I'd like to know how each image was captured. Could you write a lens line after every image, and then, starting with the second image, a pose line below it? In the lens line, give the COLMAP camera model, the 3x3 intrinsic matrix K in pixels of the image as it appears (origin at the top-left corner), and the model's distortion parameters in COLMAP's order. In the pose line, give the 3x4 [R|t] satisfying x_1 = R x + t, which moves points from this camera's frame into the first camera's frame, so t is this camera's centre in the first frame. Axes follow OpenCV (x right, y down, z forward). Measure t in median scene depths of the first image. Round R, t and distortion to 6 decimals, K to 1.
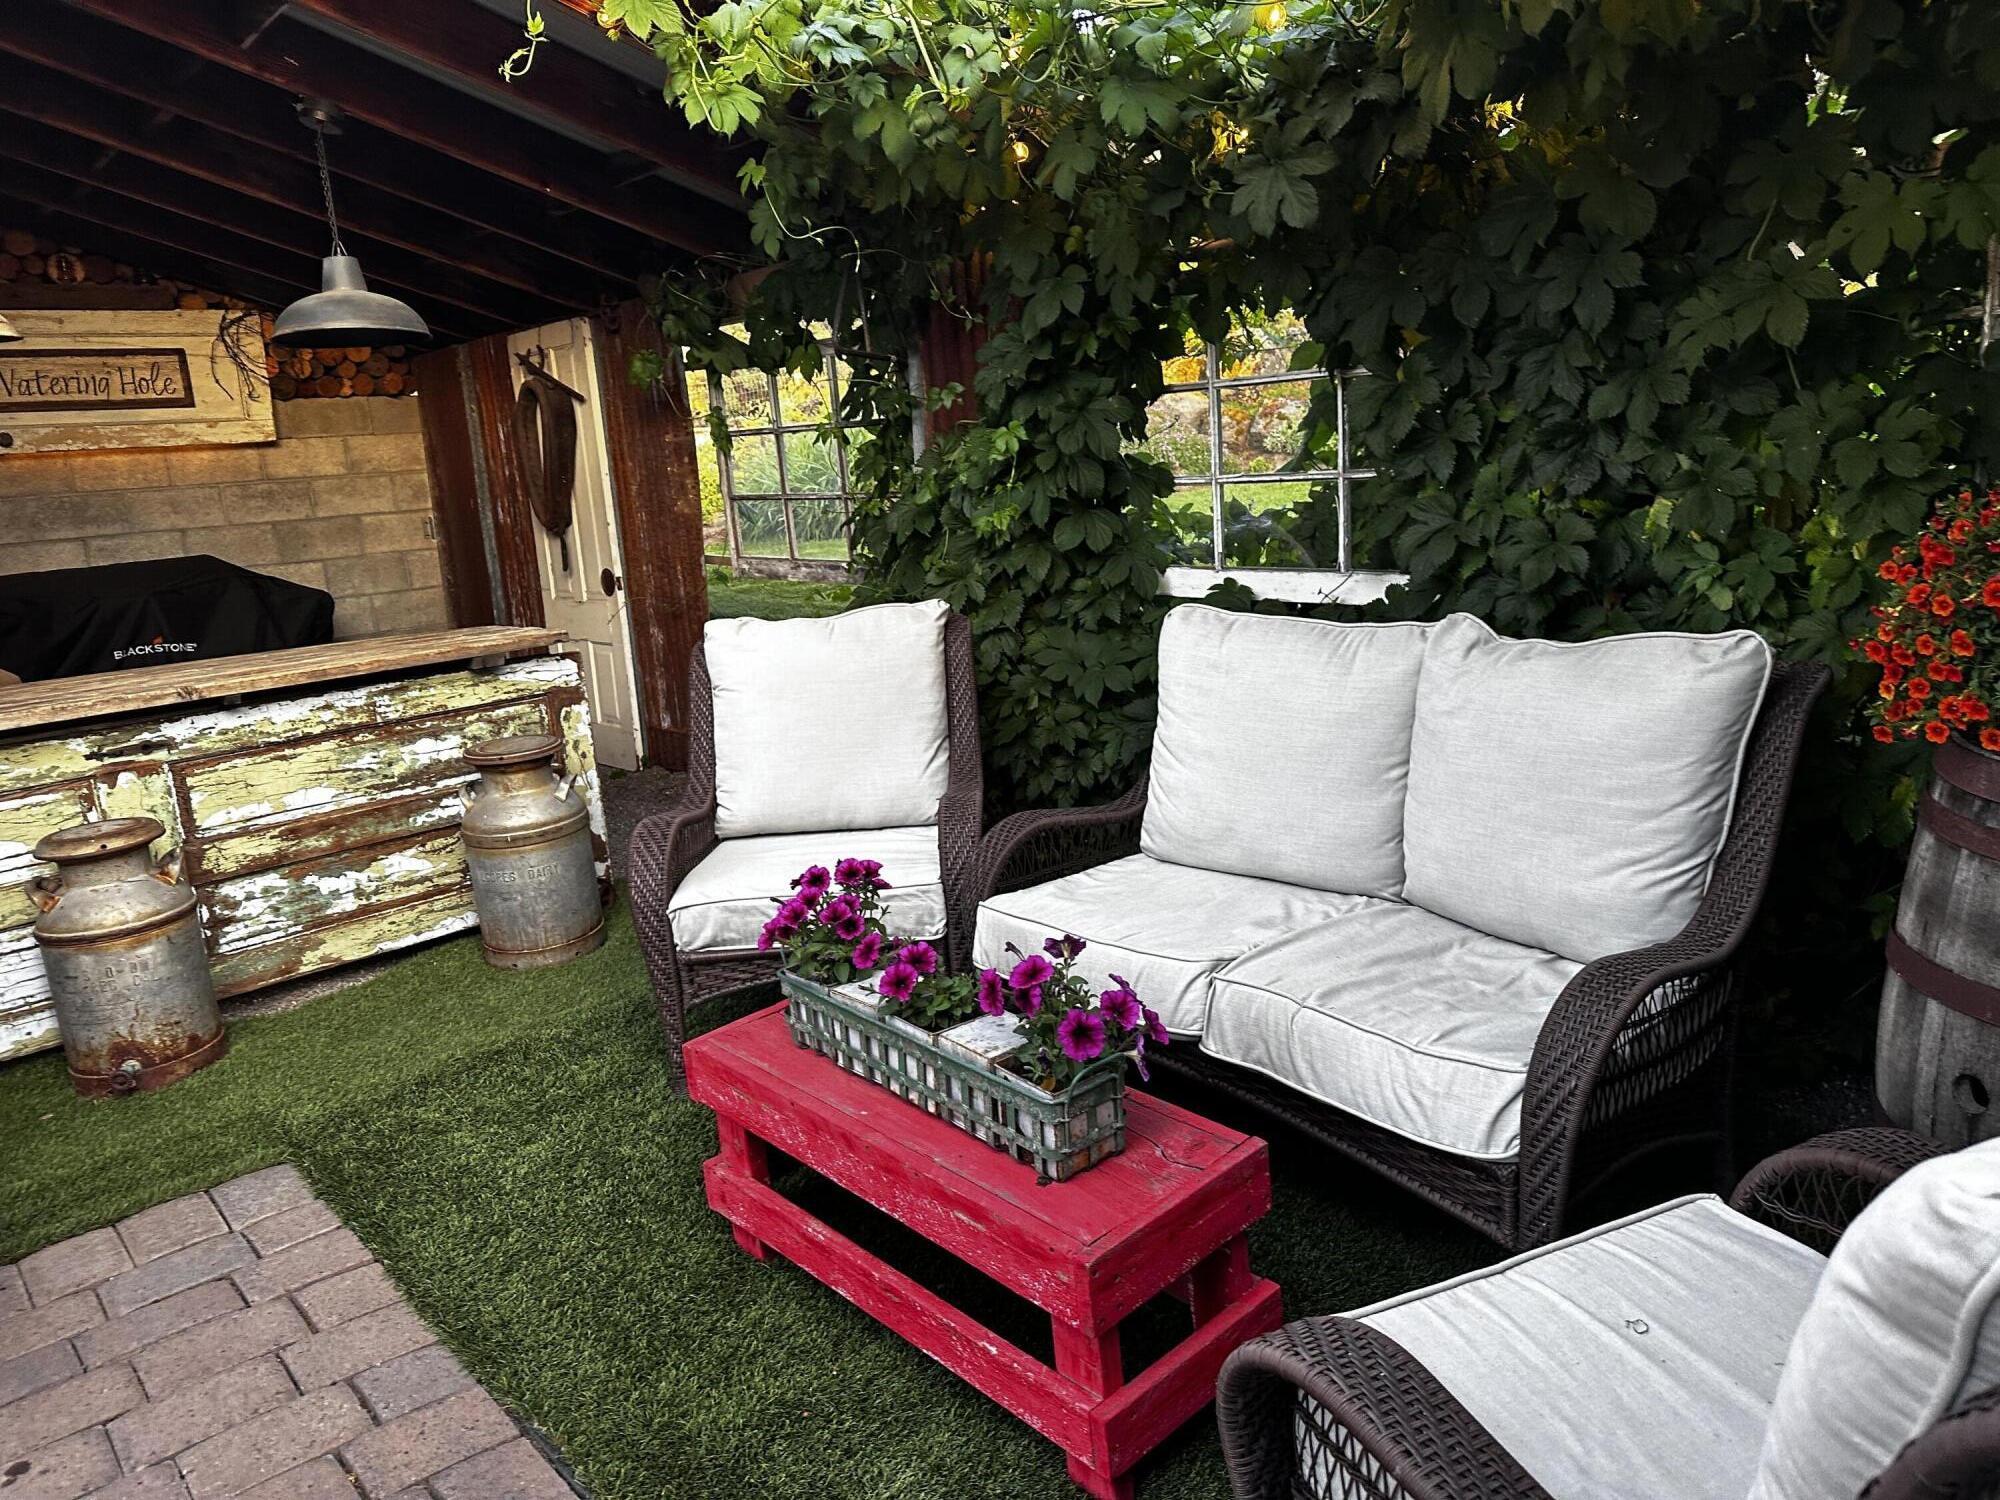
lens RADIAL K [[1399.7, 0, 996.6], [0, 1399.7, 743.6], [0, 0, 1]] dist [-0.006217, -0.005094]
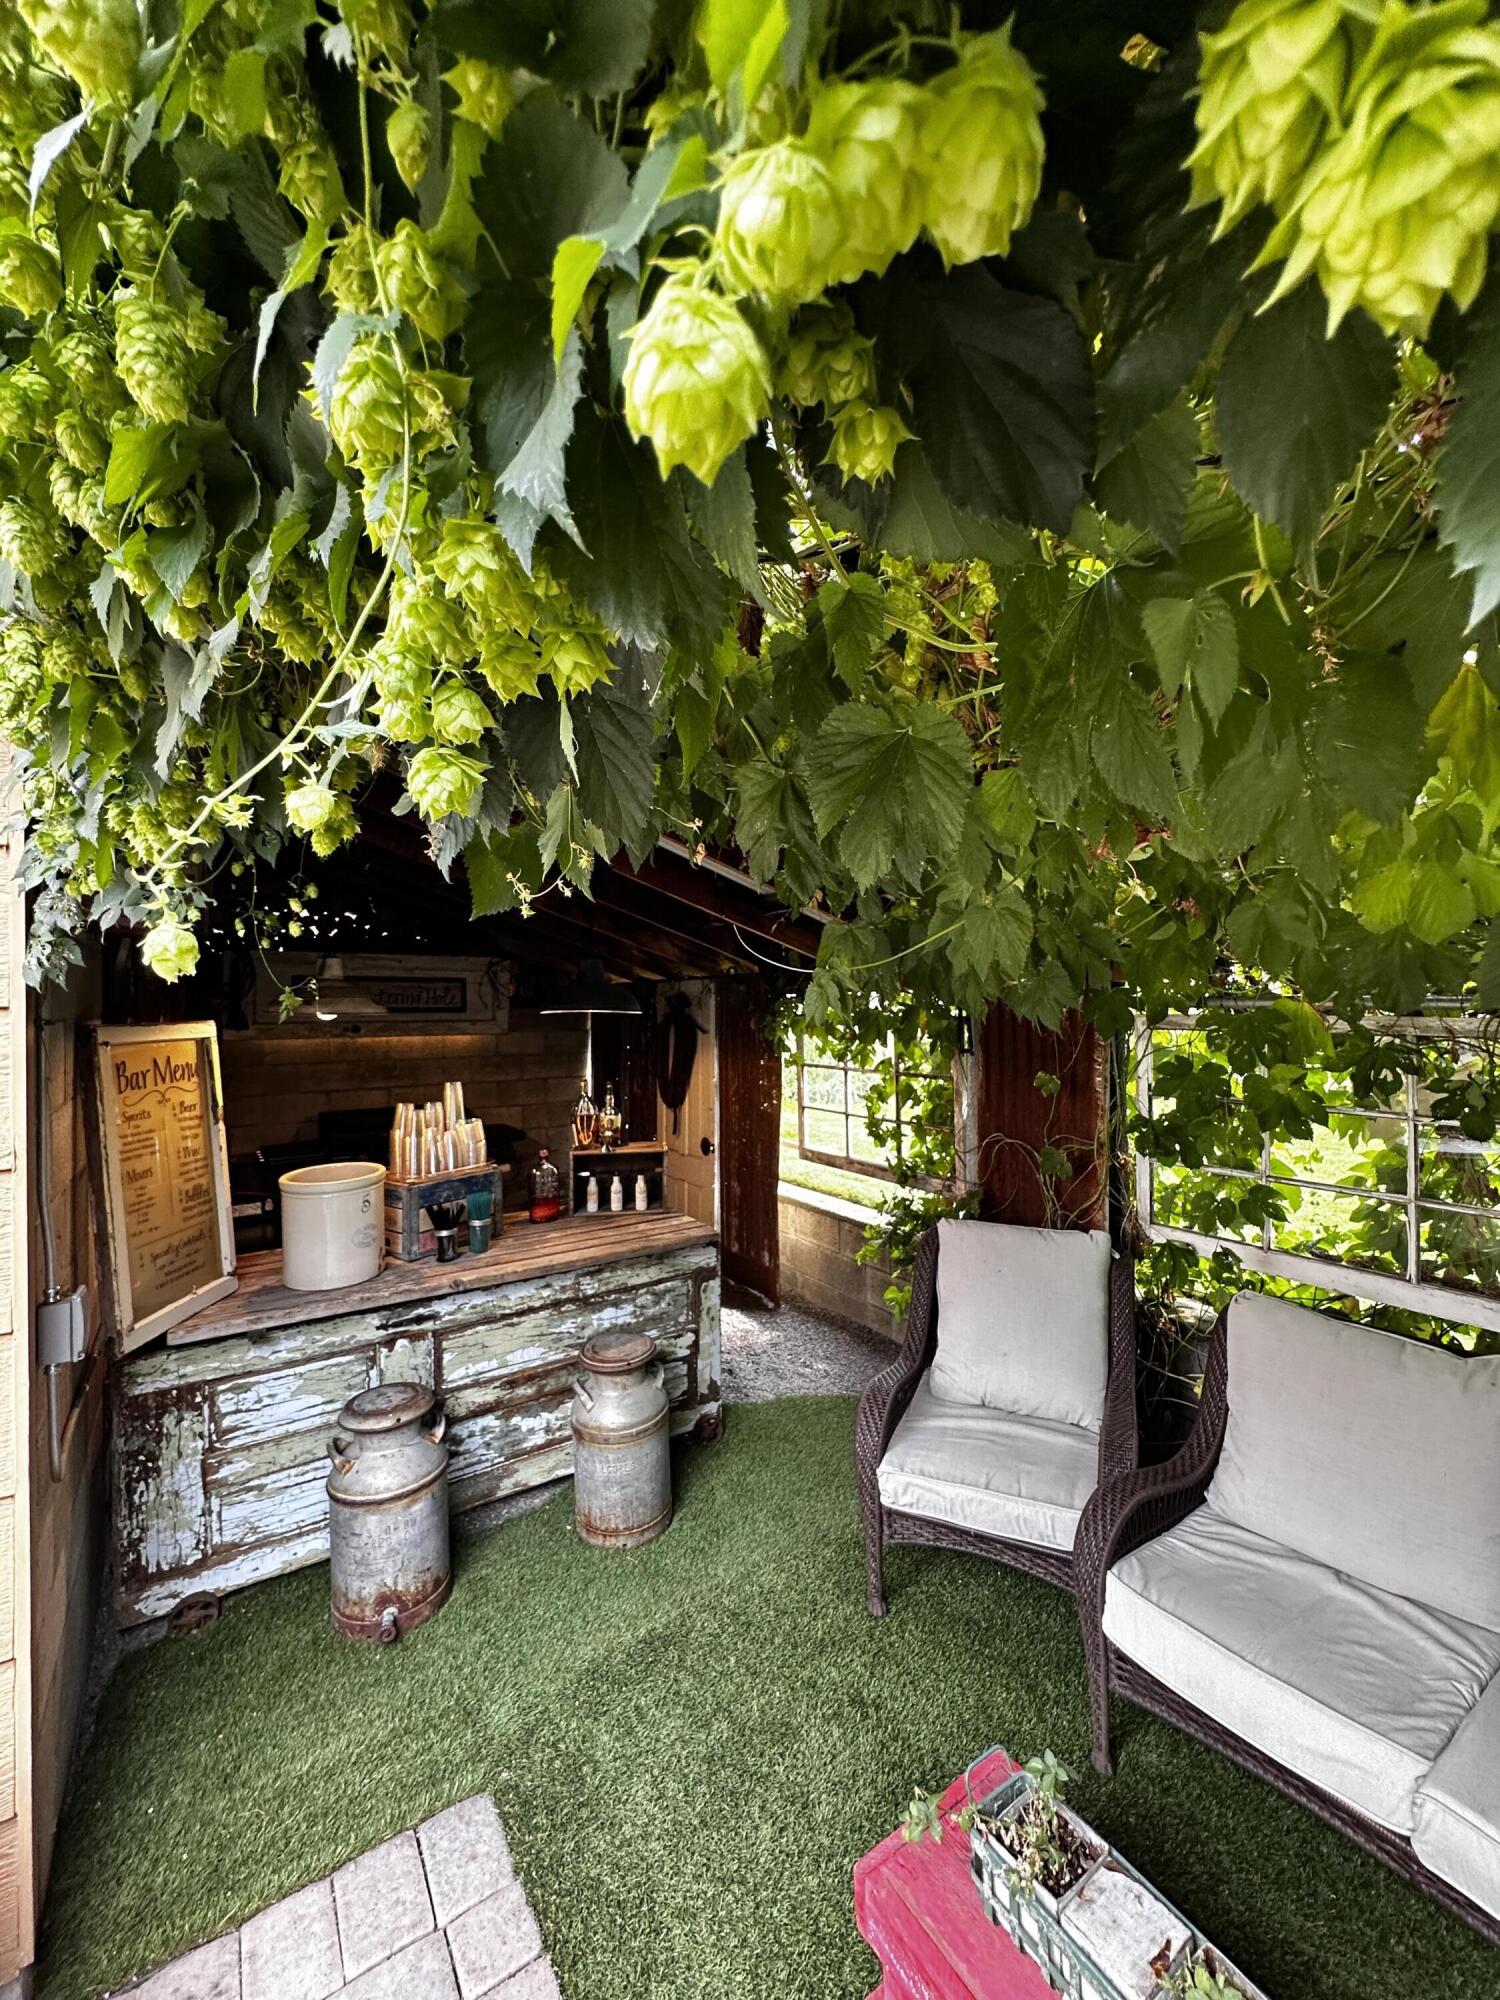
lens RADIAL K [[798.8, 0, 754.3], [0, 798.8, 1008.8], [0, 0, 1]] dist [-0.000685, -0.000029]
pose [[0.989044, 0.059573, -0.135068, -0.192573], [-0.086317, 0.975626, -0.201751, -0.149271], [0.119757, 0.211199, 0.970079, 0.218550]]
